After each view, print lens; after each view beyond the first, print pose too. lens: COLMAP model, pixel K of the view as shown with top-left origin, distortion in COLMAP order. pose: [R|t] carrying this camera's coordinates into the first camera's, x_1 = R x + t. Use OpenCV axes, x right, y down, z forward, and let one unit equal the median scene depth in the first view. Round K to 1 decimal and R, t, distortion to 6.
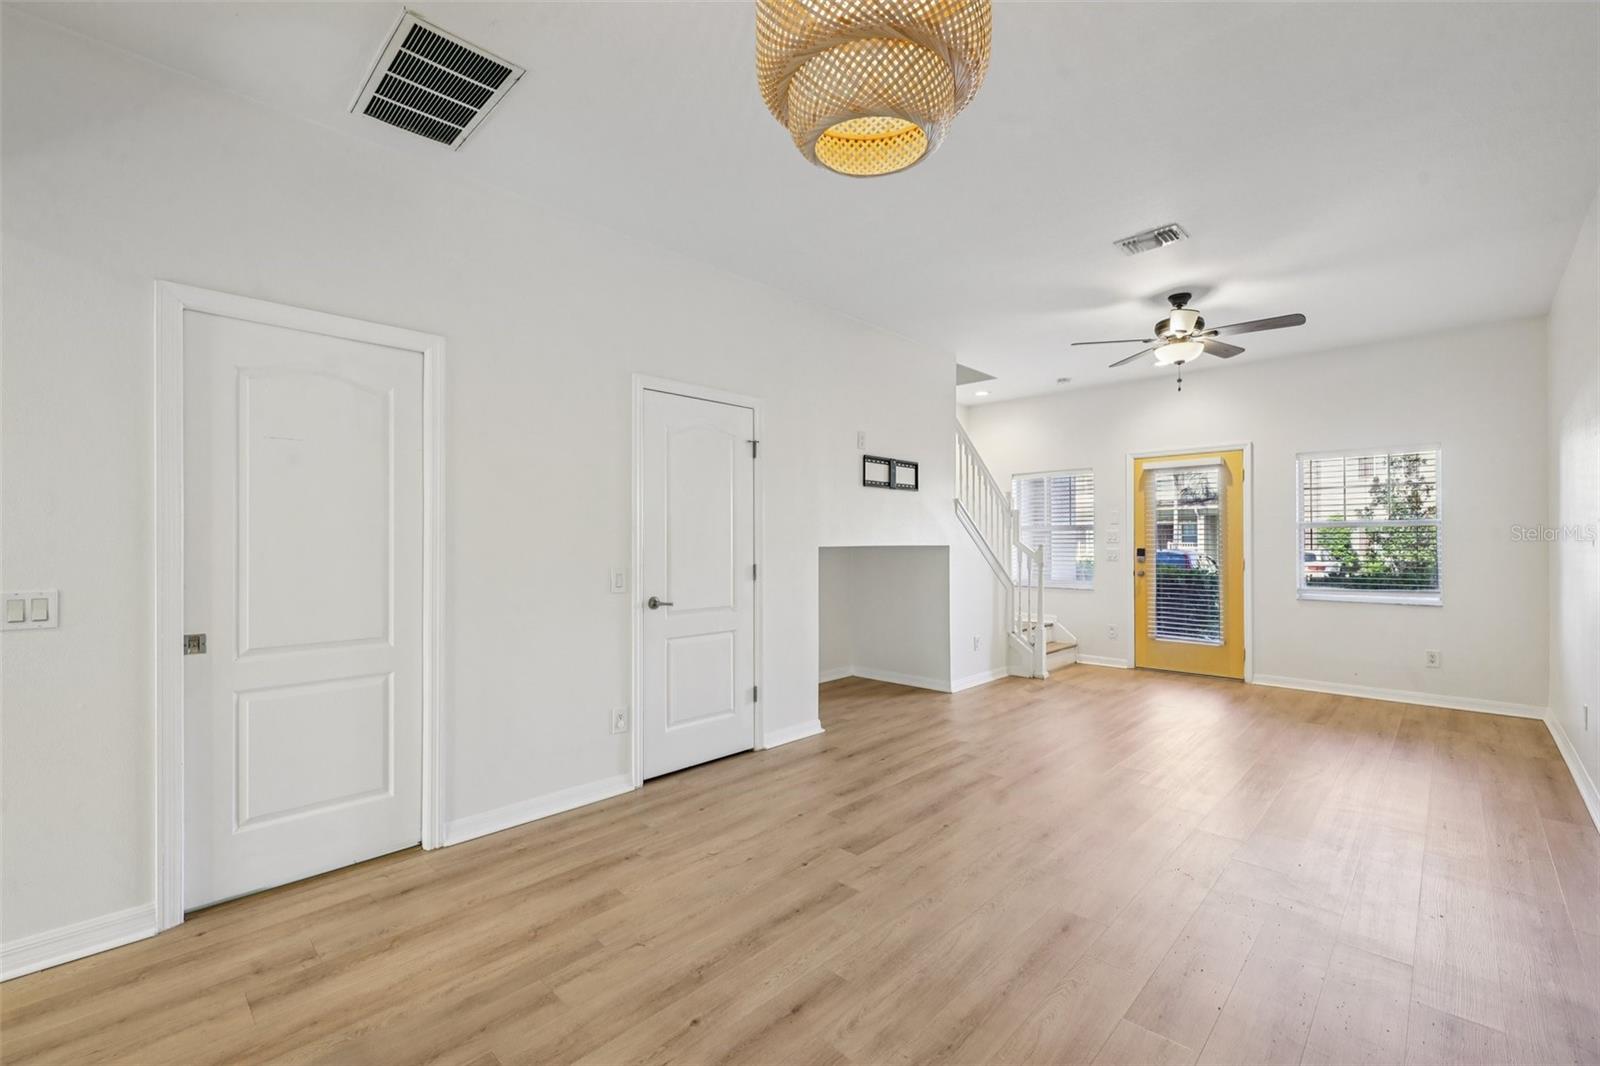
lens RADIAL K [[680.9, 0, 809.8], [0, 680.9, 535.1], [0, 0, 1]] dist [0.001430, -0.000423]
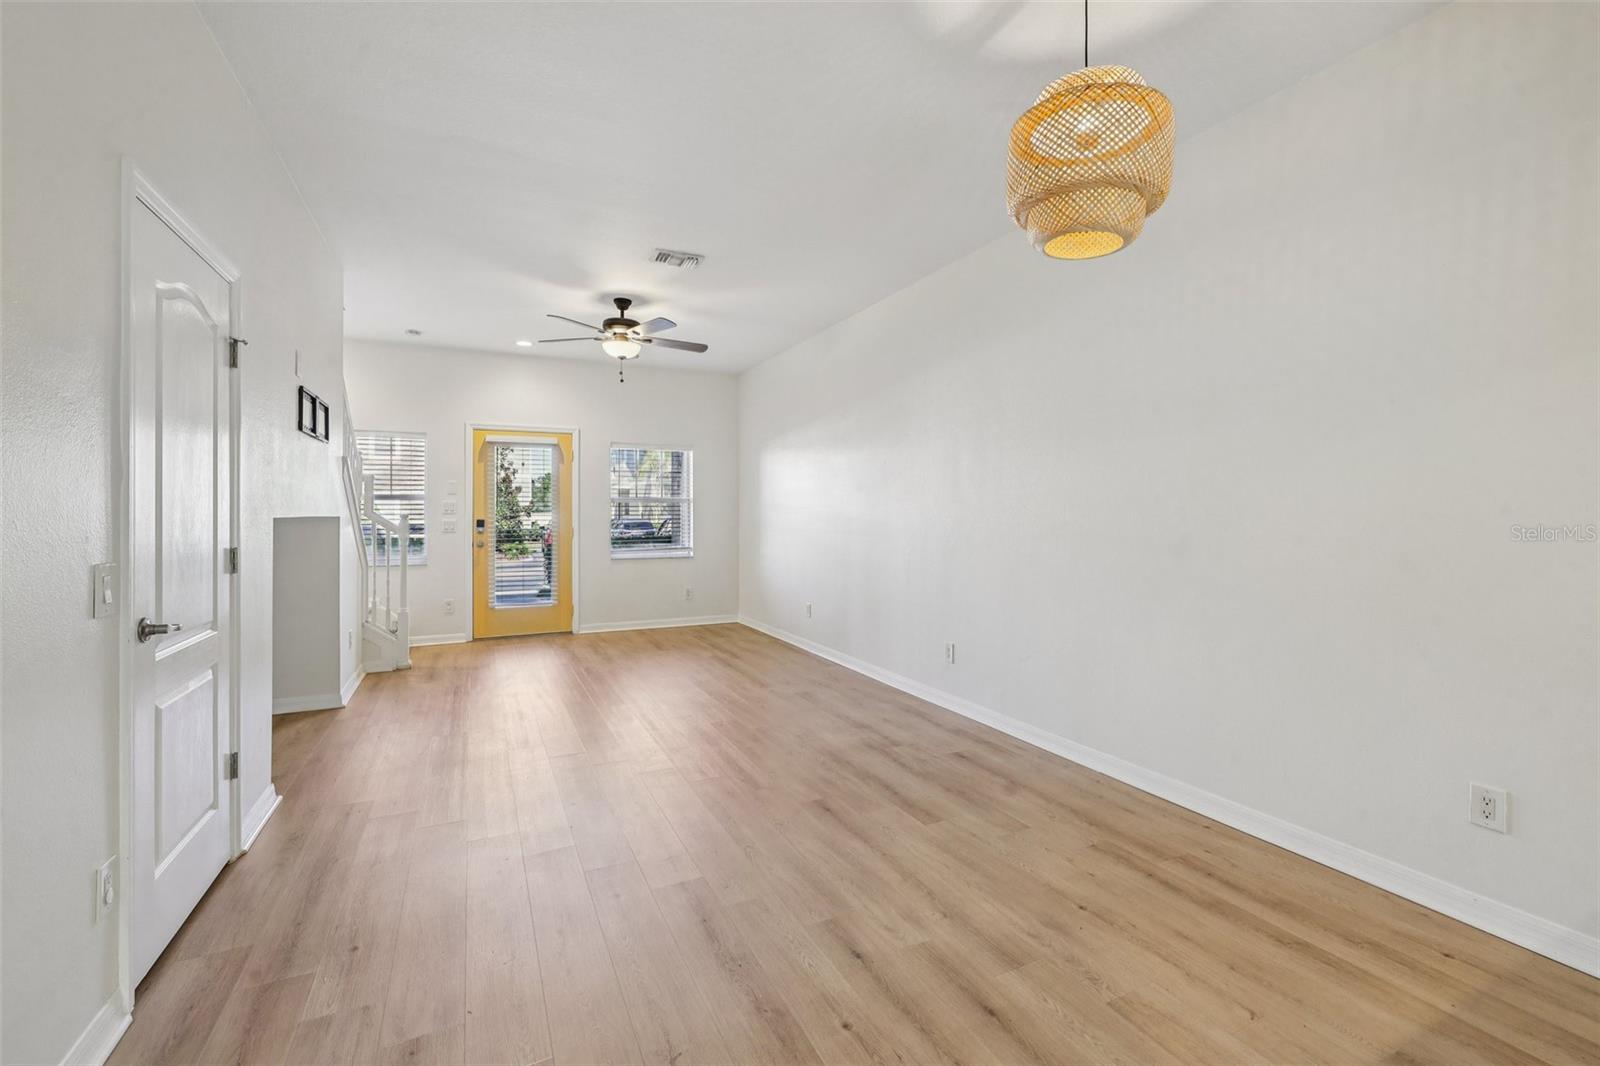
lens RADIAL K [[680.9, 0, 811.2], [0, 680.9, 506.6], [0, 0, 1]] dist [0.001430, -0.000423]
pose [[0.341331, 0.010375, 0.939886, -0.381890], [-0.007762, 0.999936, -0.008220, 0.006674], [-0.939911, -0.004489, 0.341389, 0.263837]]
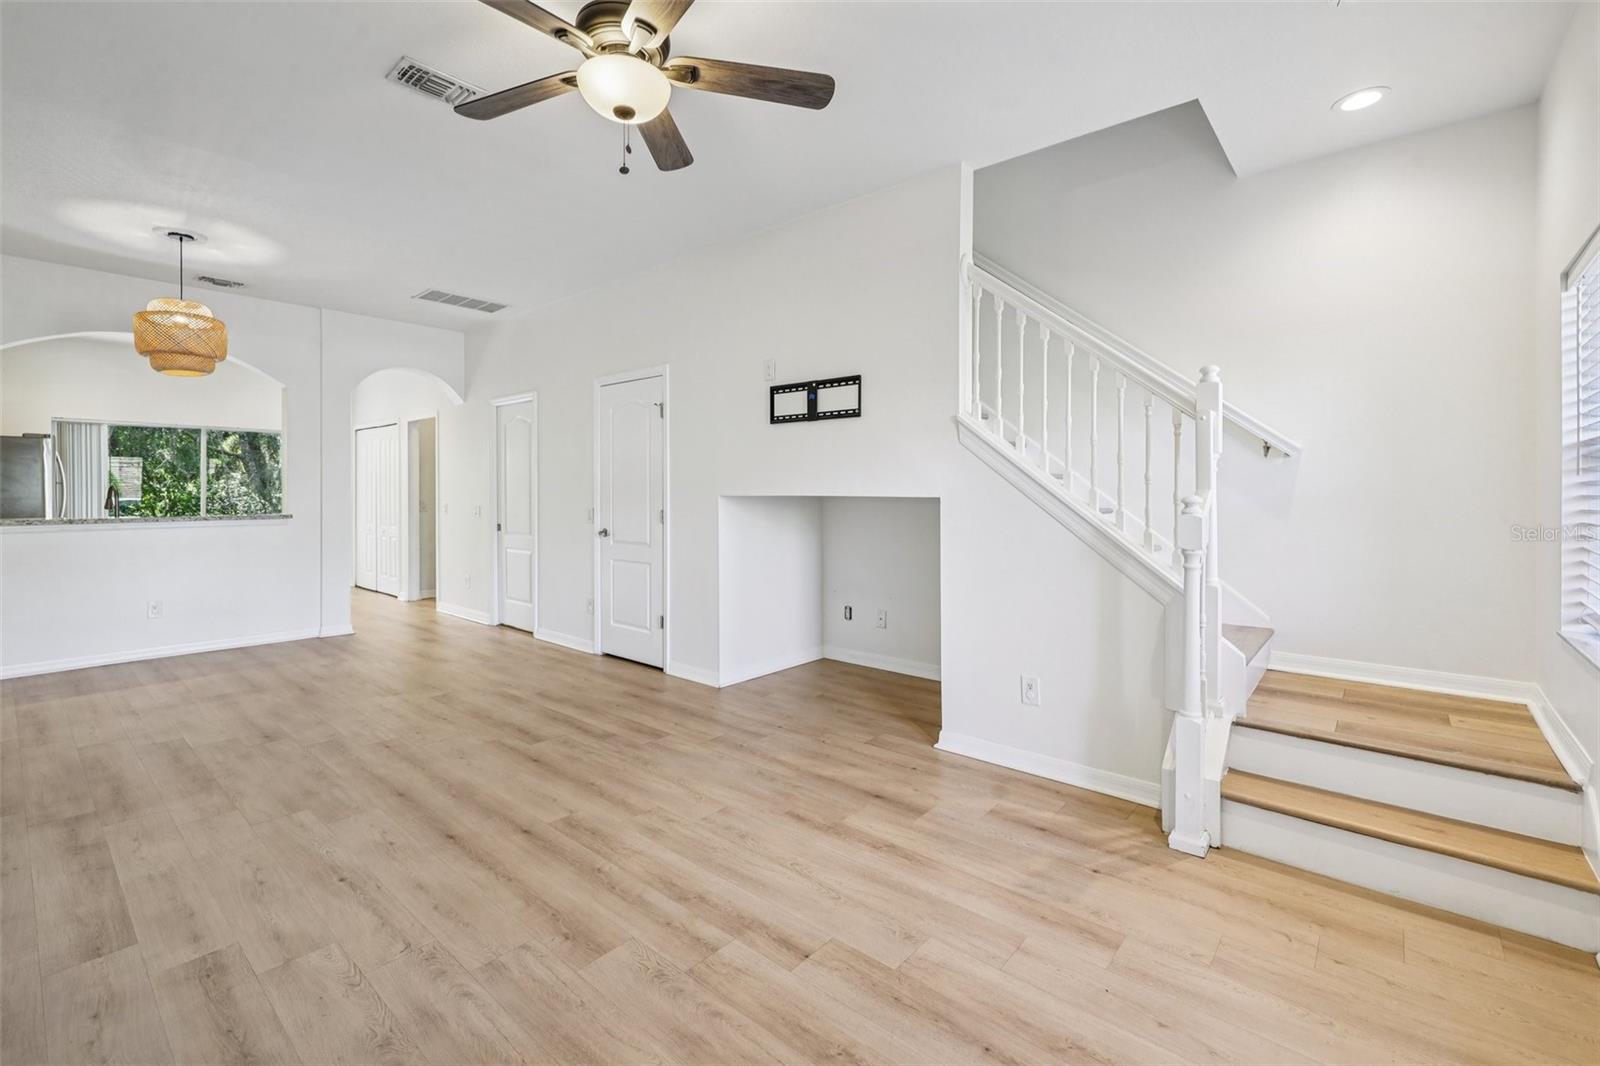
lens RADIAL K [[680.9, 0, 787.7], [0, 680.9, 494.2], [0, 0, 1]] dist [0.001430, -0.000423]
pose [[0.039109, 0.003345, -0.999229, 0.885591], [0.008215, 0.999960, 0.003669, 0.010796], [0.999201, -0.008352, 0.039080, 0.954019]]
